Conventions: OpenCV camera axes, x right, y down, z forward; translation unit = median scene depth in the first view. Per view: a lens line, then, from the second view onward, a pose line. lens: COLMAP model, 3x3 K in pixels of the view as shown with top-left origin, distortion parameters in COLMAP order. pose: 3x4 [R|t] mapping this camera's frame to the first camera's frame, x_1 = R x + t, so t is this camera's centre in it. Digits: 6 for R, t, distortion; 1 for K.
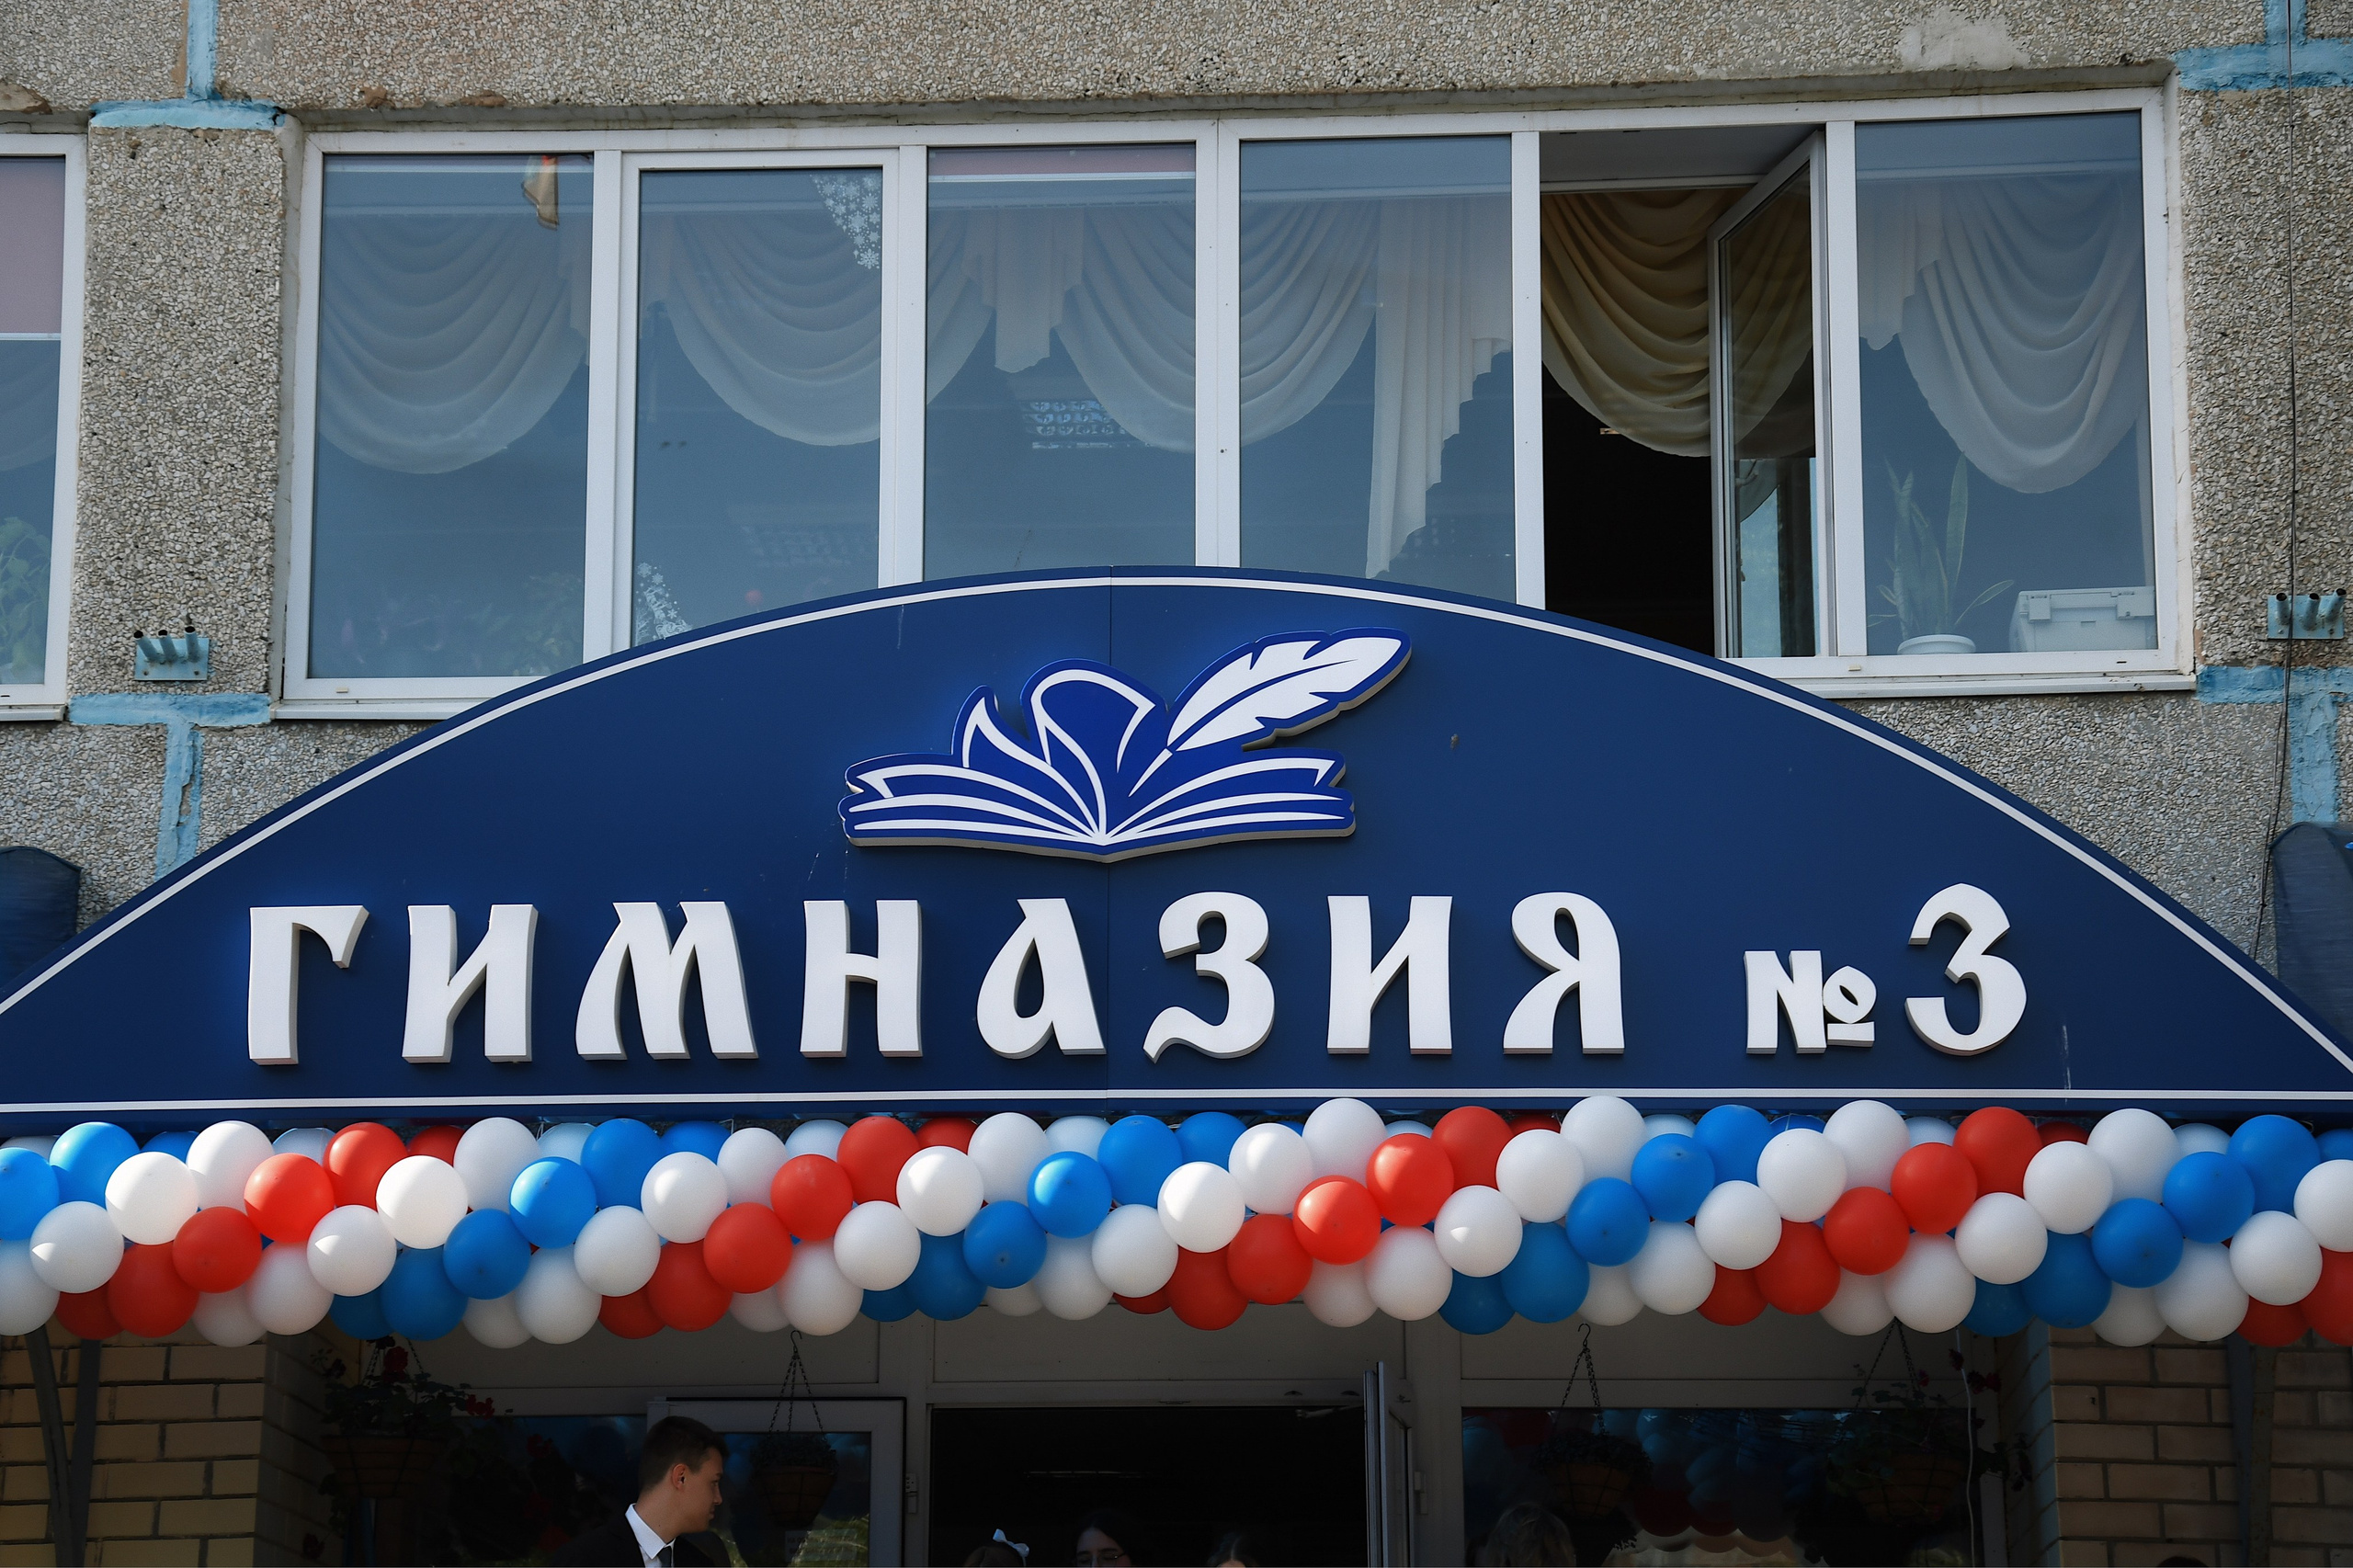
lens RADIAL K [[5166.9, 0, 1148.7], [0, 5166.9, 811.1], [0, 0, 1]] dist [0.446429, 0.864155]
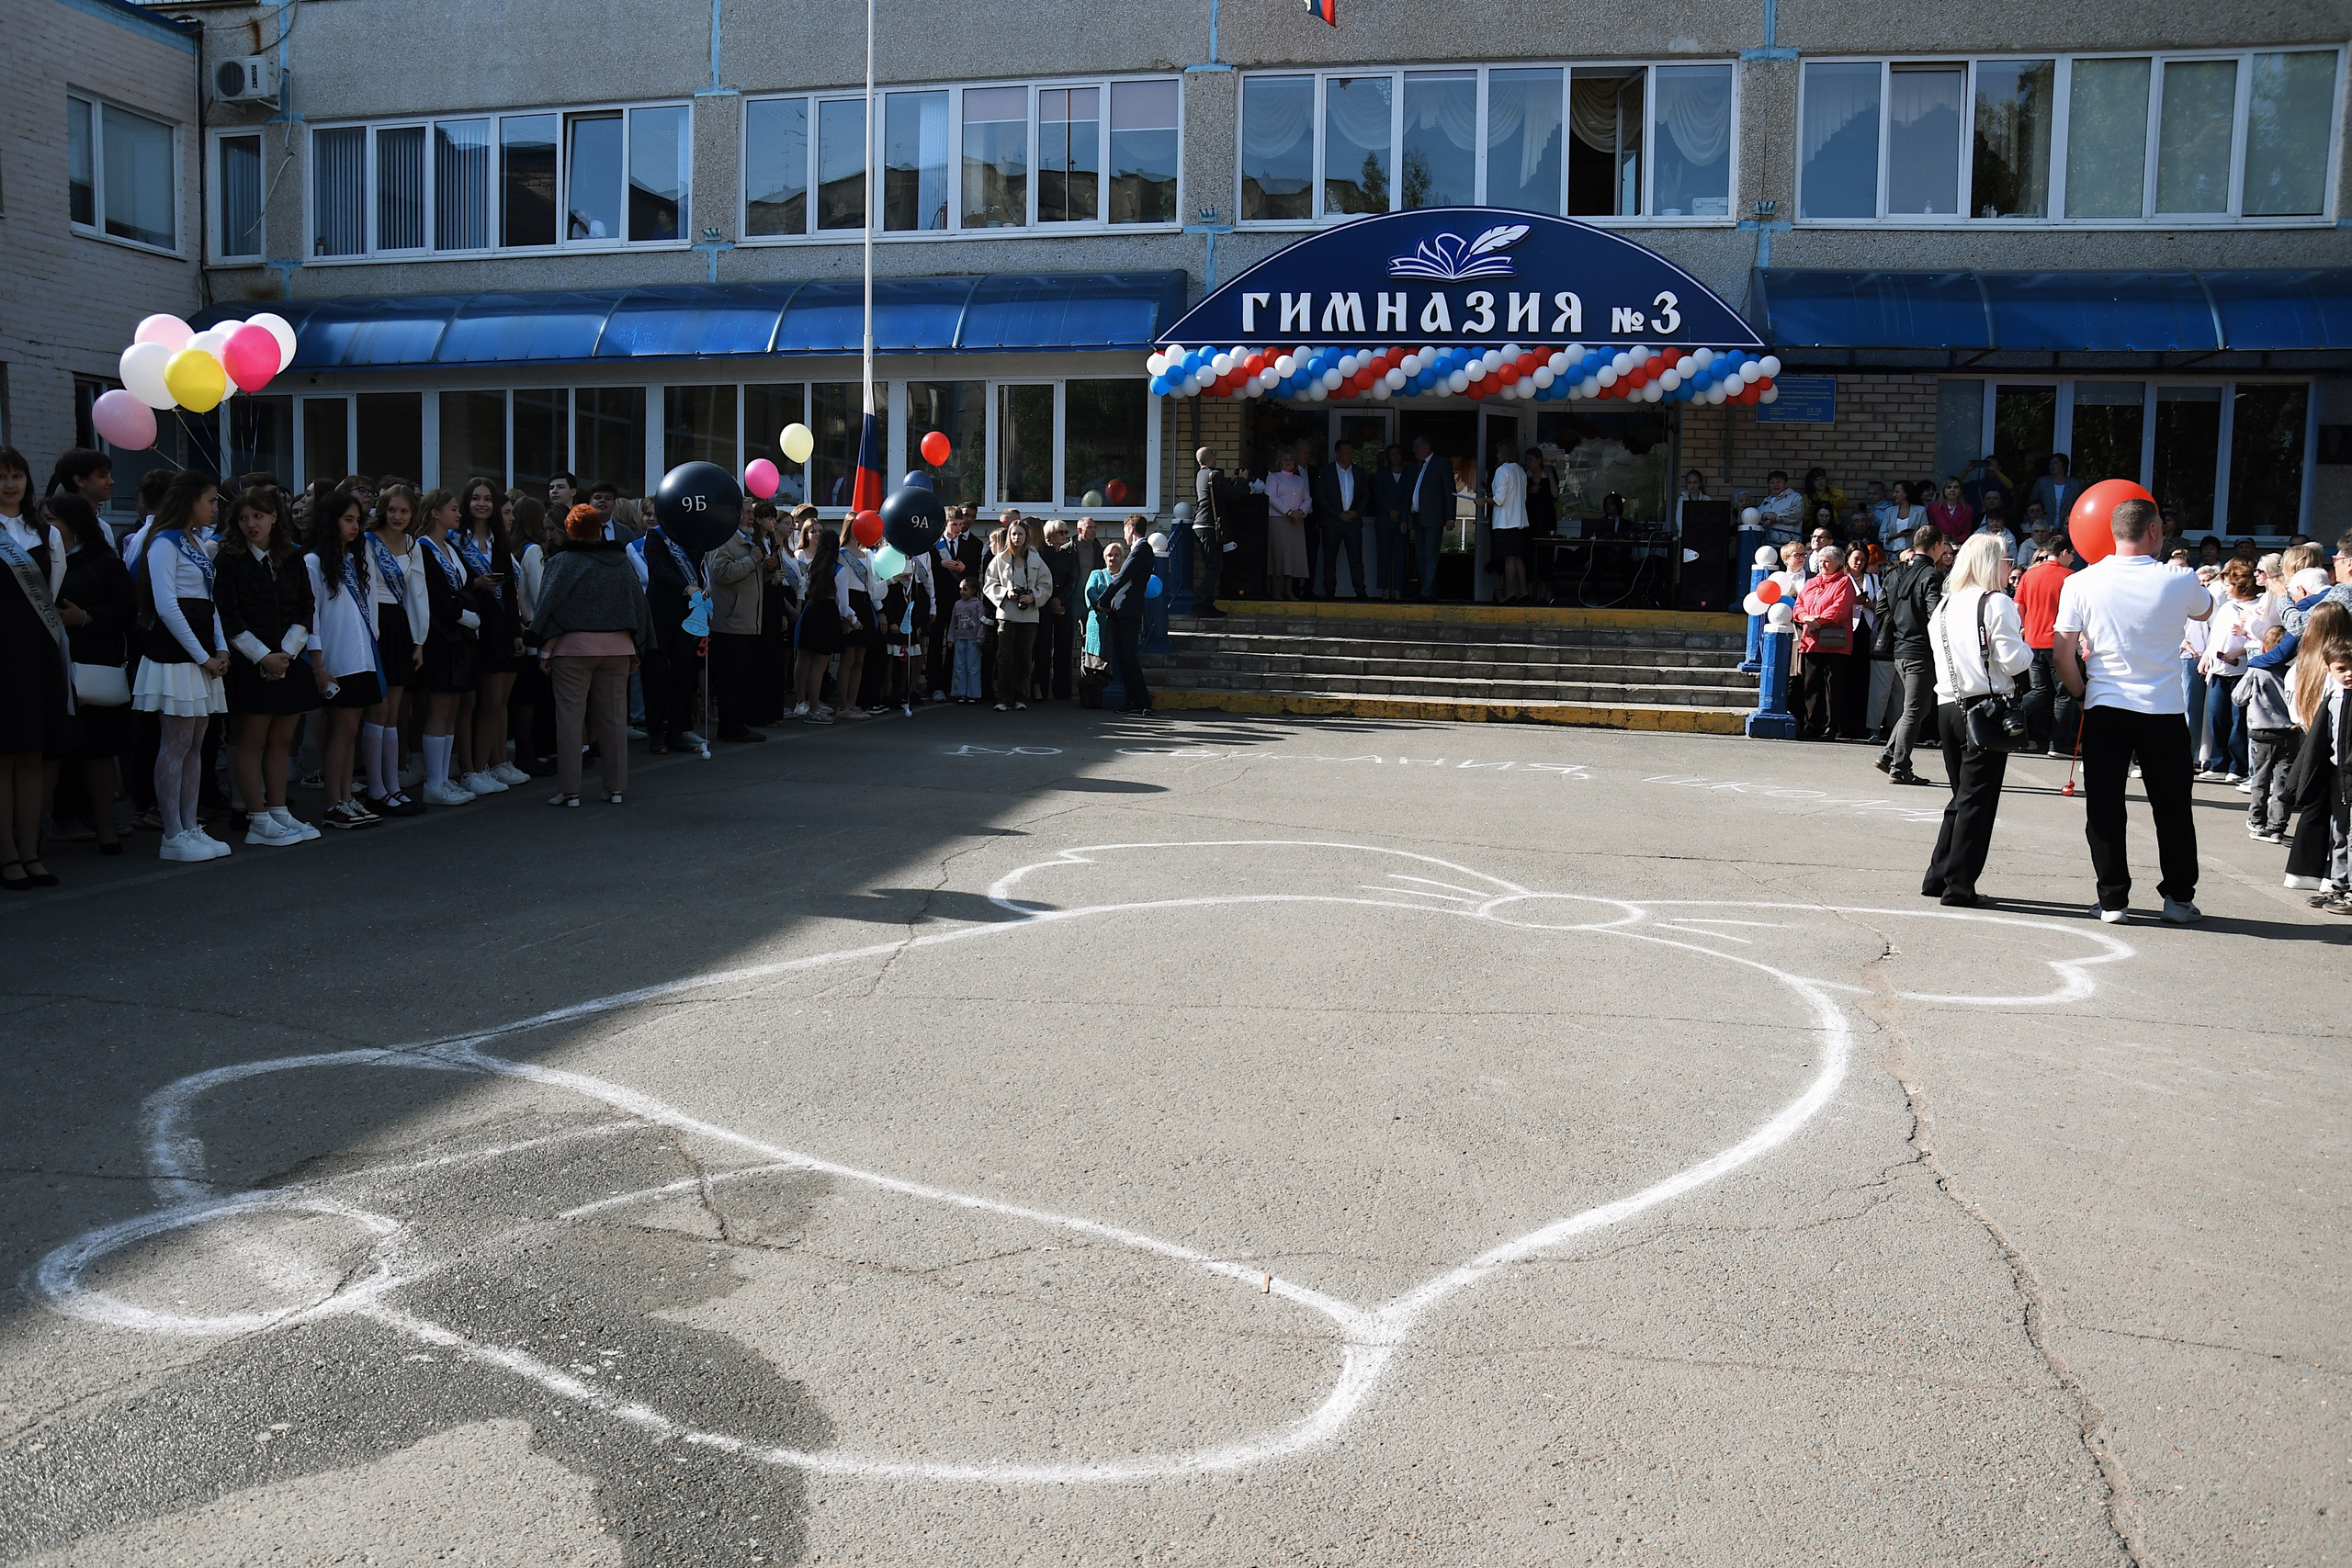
lens RADIAL K [[1854.8, 0, 1165.1], [0, 1854.8, 801.8], [0, 0, 1]] dist [-0.155579, 0.122586]
pose [[0.990652, 0.029304, -0.133231, -0.029155], [0.018667, 0.938348, 0.345187, -0.105600], [0.135133, -0.344447, 0.929029, -0.482722]]
